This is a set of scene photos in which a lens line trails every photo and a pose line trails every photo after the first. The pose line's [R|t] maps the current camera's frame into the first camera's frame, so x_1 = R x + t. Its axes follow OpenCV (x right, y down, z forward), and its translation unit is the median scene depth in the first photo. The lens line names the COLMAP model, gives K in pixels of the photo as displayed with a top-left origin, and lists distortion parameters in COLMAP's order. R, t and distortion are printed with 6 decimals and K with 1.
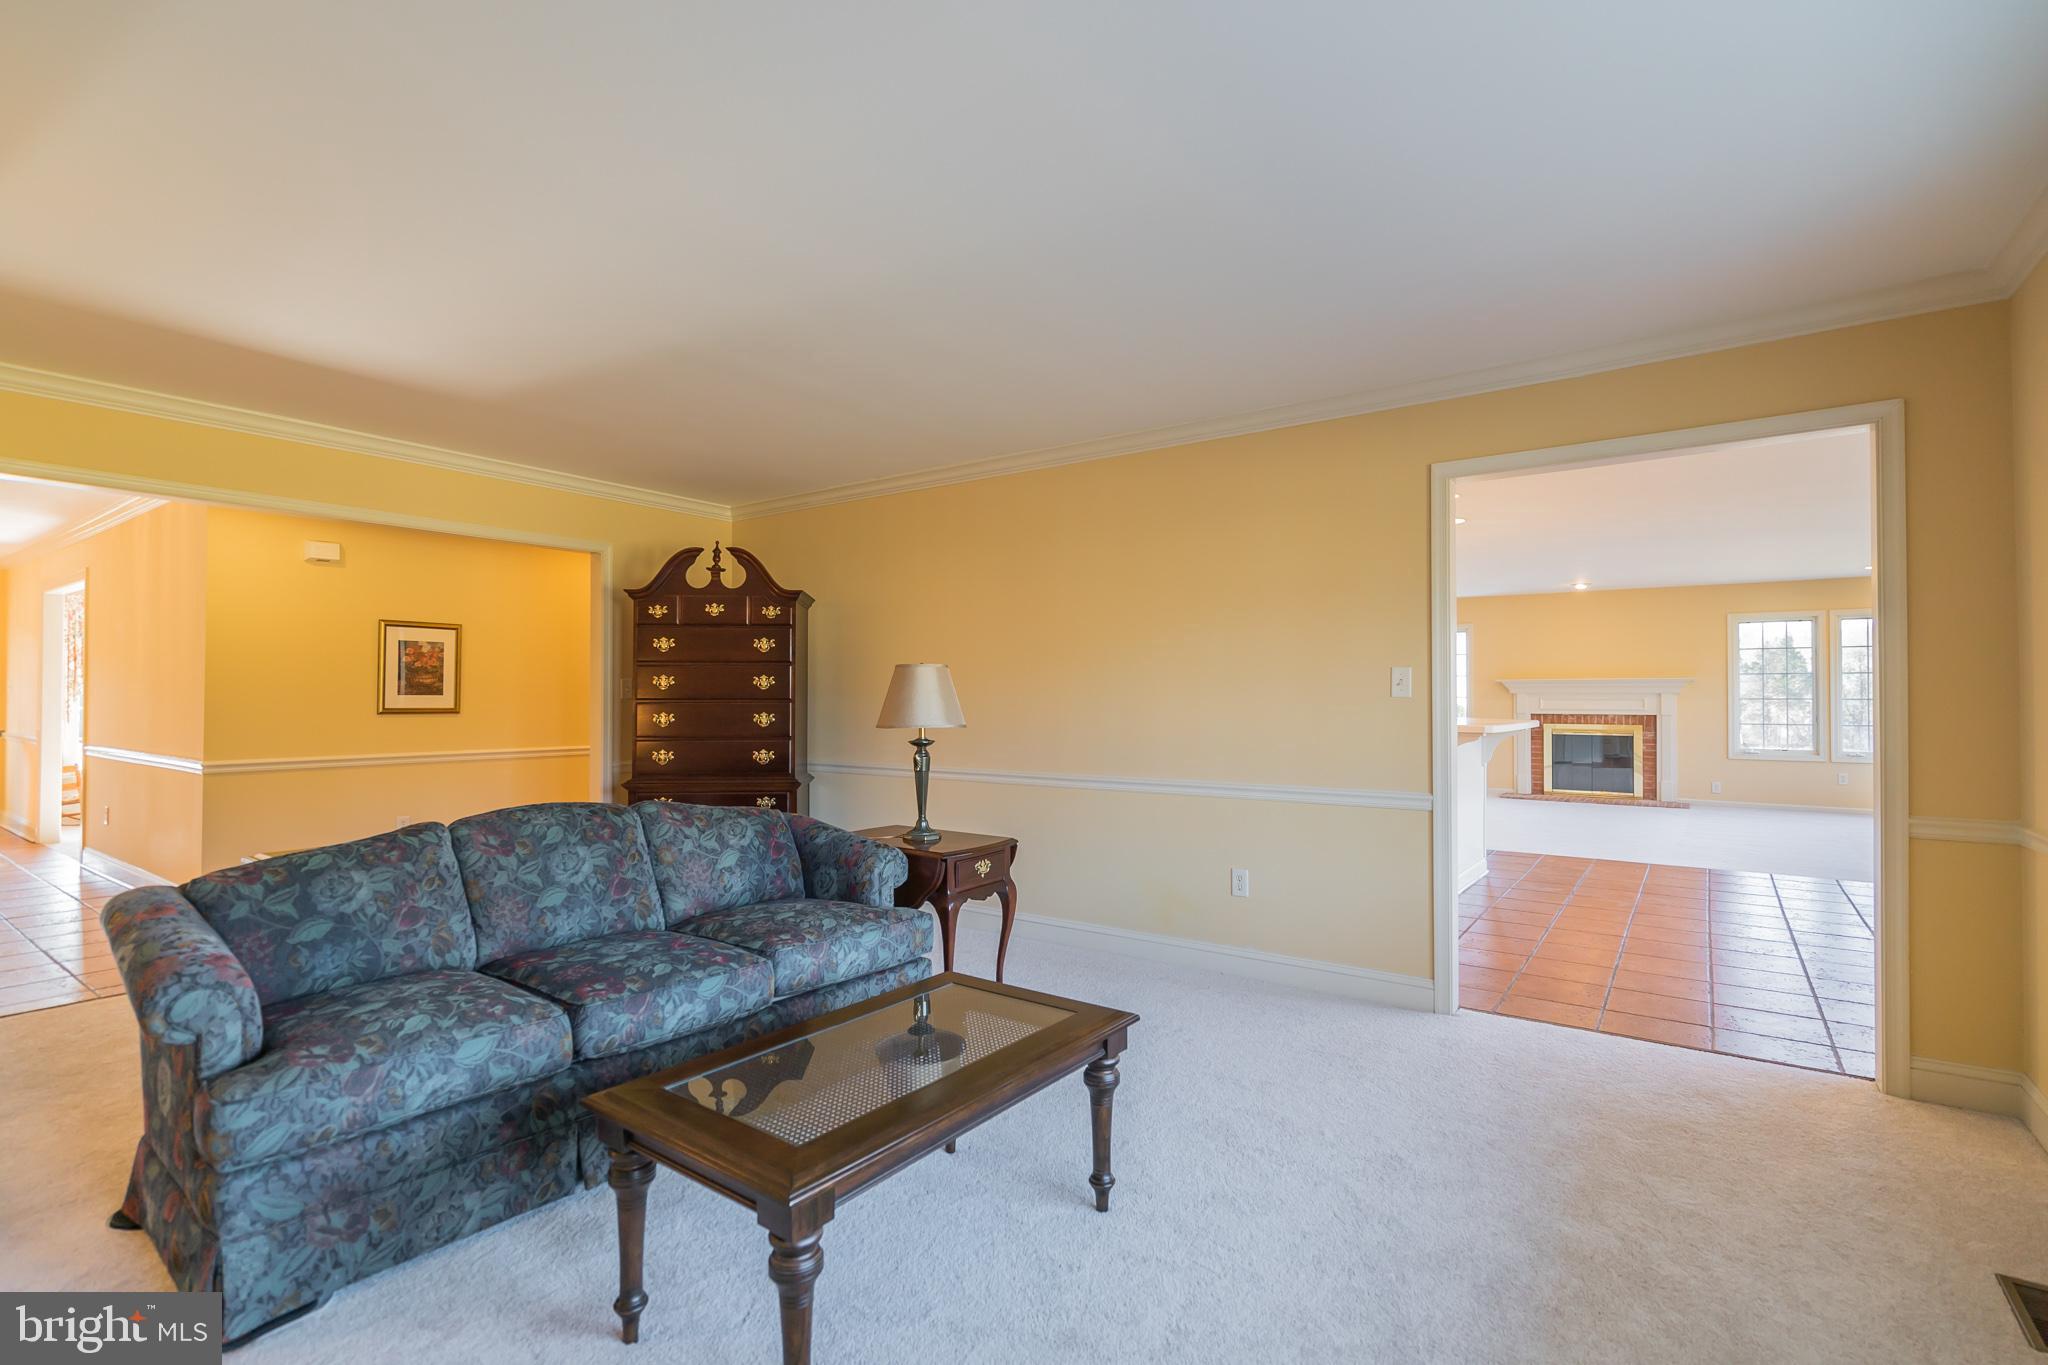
lens RADIAL K [[938.2, 0, 1027.8], [0, 938.2, 679.3], [0, 0, 1]] dist [0.003491, 0.000693]
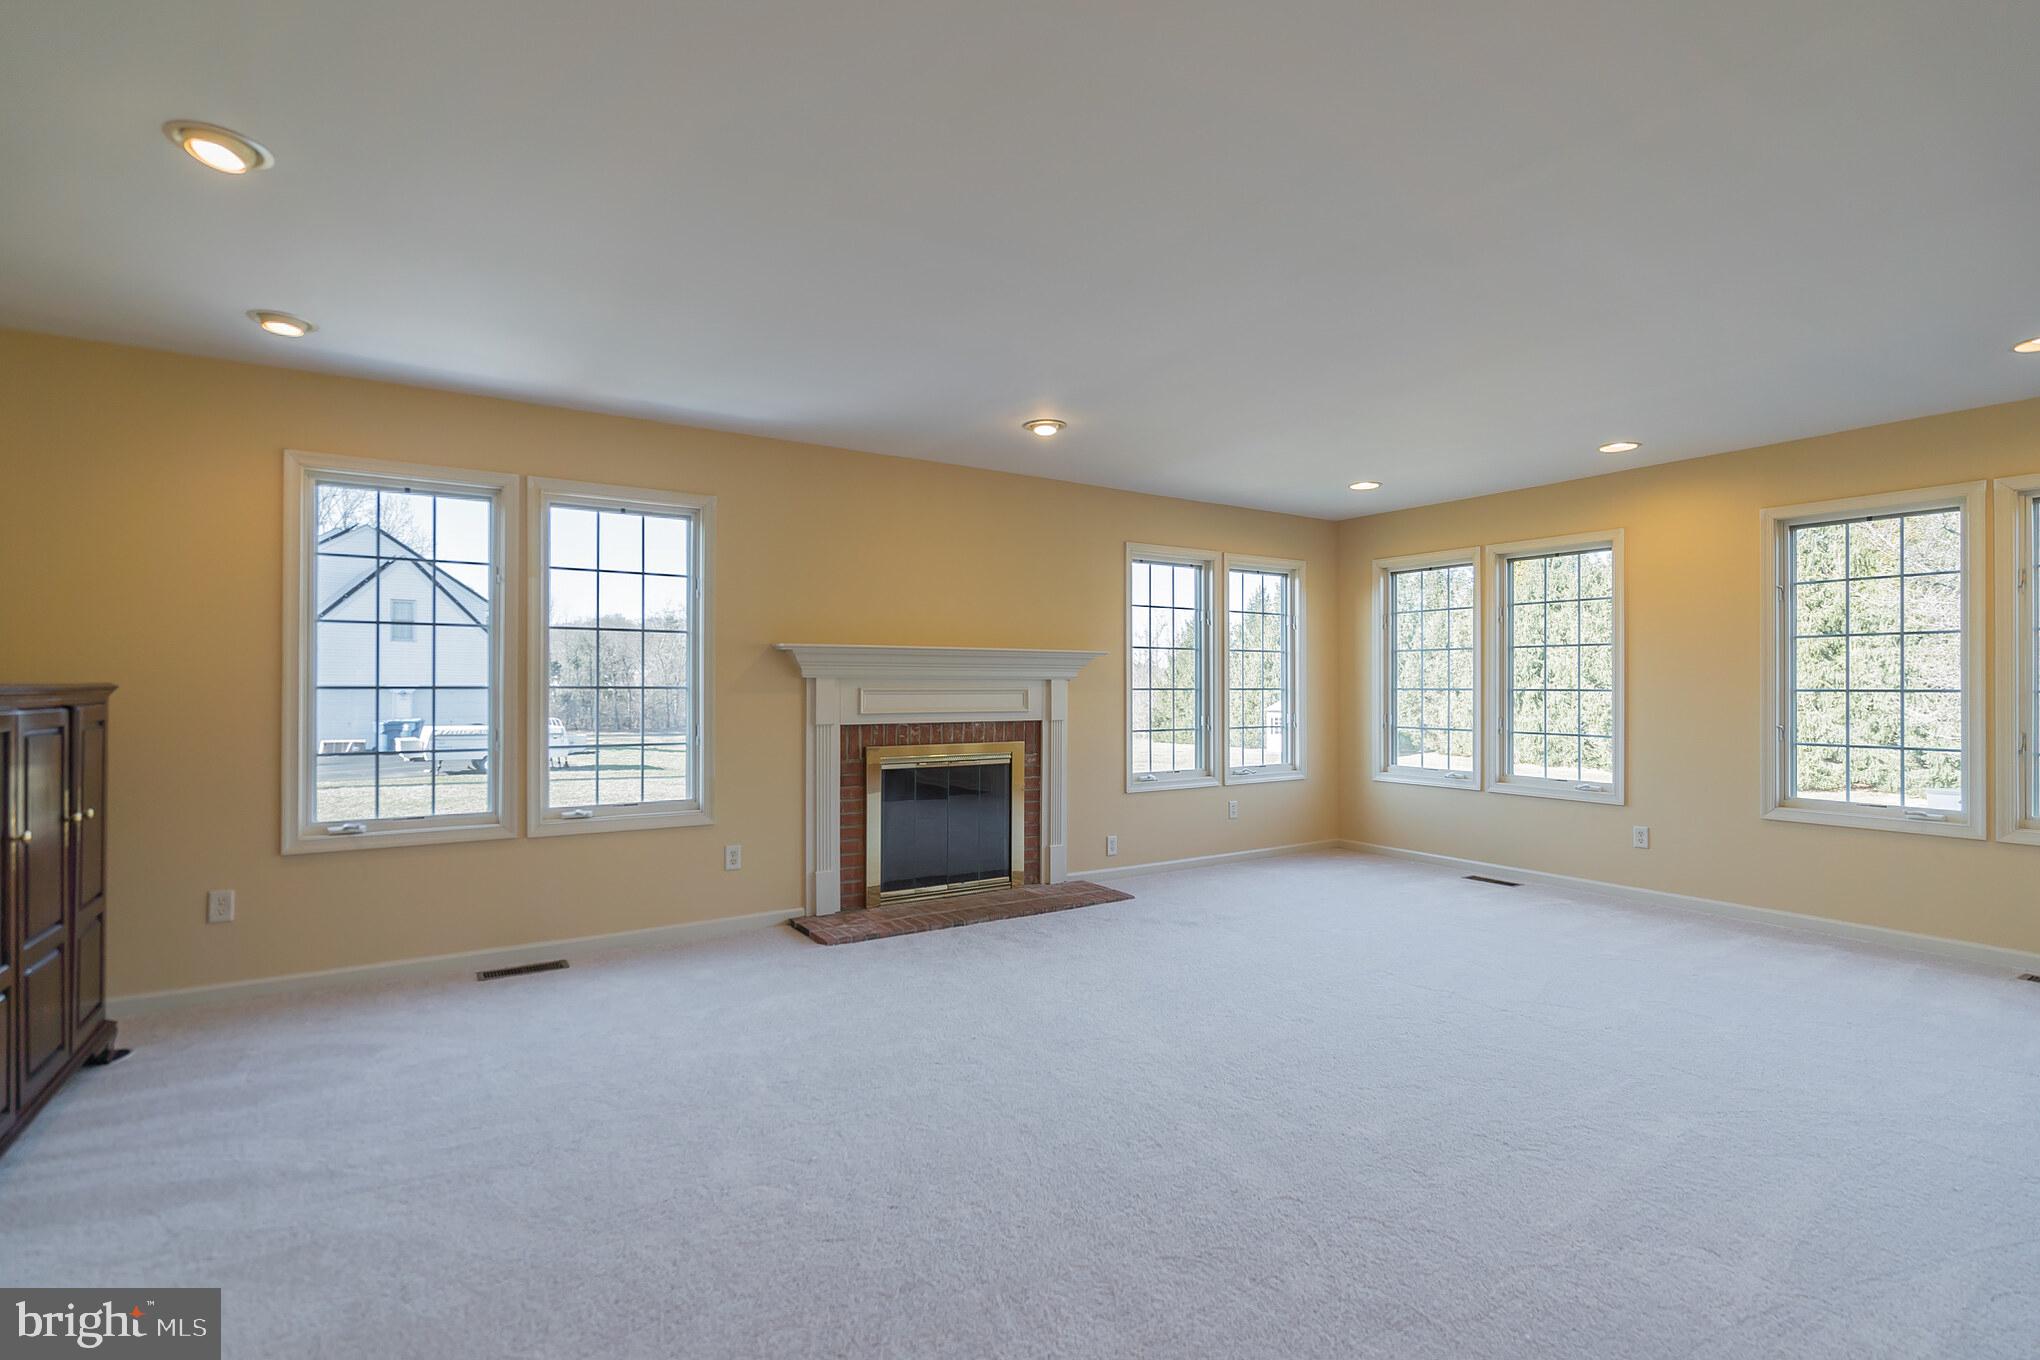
lens RADIAL K [[937.8, 0, 1028.8], [0, 937.8, 682.0], [0, 0, 1]] dist [-0.004901, 0.000002]
pose [[0.376178, 0.002743, 0.926543, 0.175822], [-0.010379, 0.999945, 0.001254, 0.015614], [-0.926489, -0.010089, 0.376186, 0.802691]]
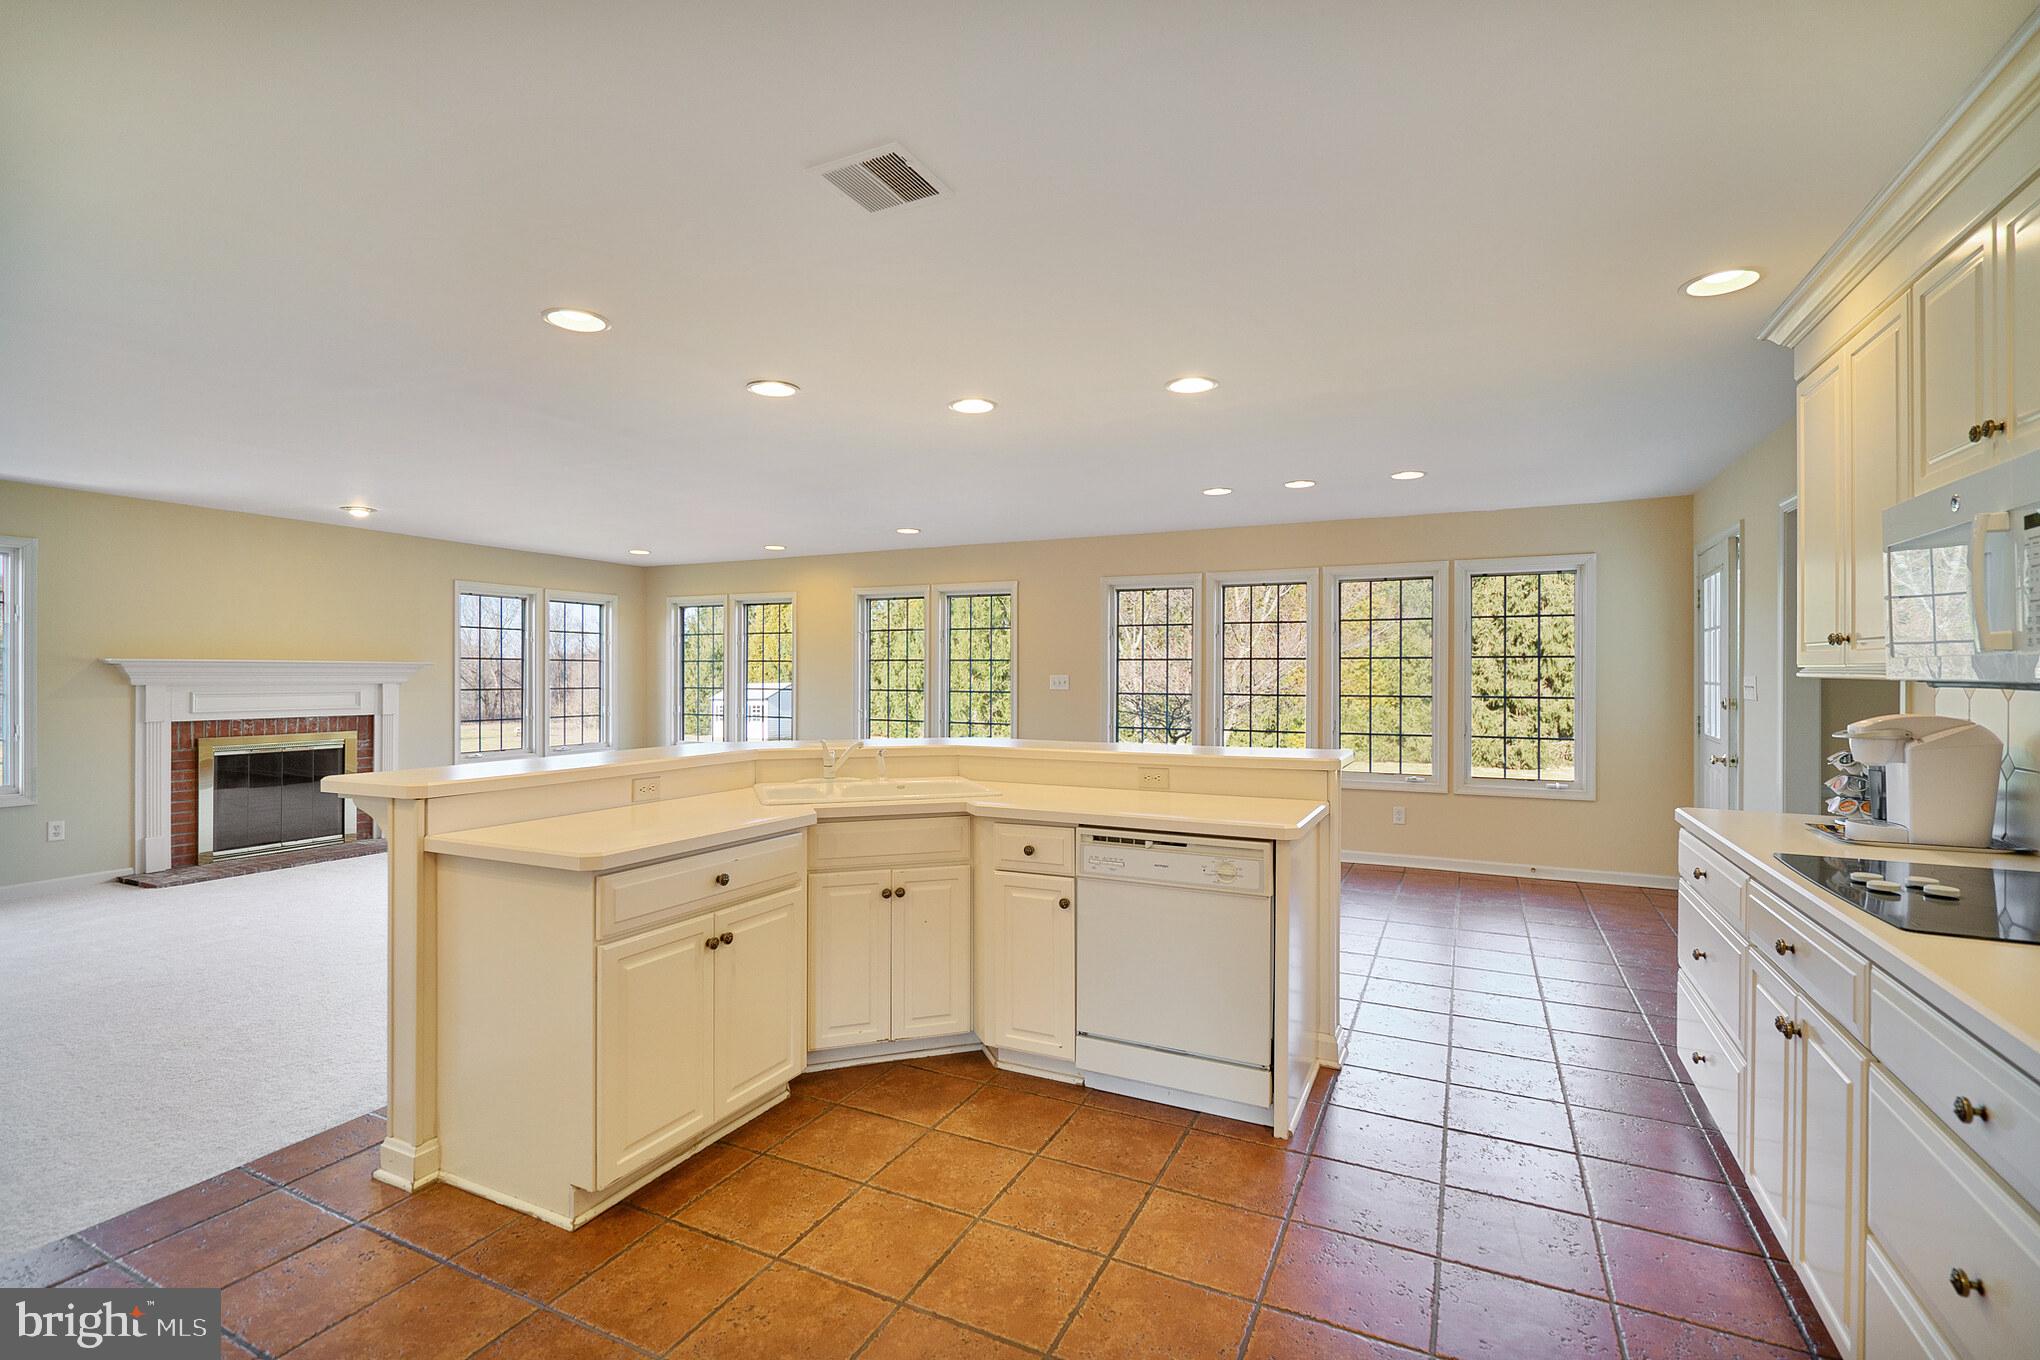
lens RADIAL K [[937.8, 0, 1035.6], [0, 937.8, 667.8], [0, 0, 1]] dist [-0.004901, 0.000002]
pose [[-0.157490, 0.012334, 0.987444, -0.093392], [-0.003584, 0.999908, -0.013061, 0.010241], [-0.987514, -0.005596, -0.157432, 0.620492]]
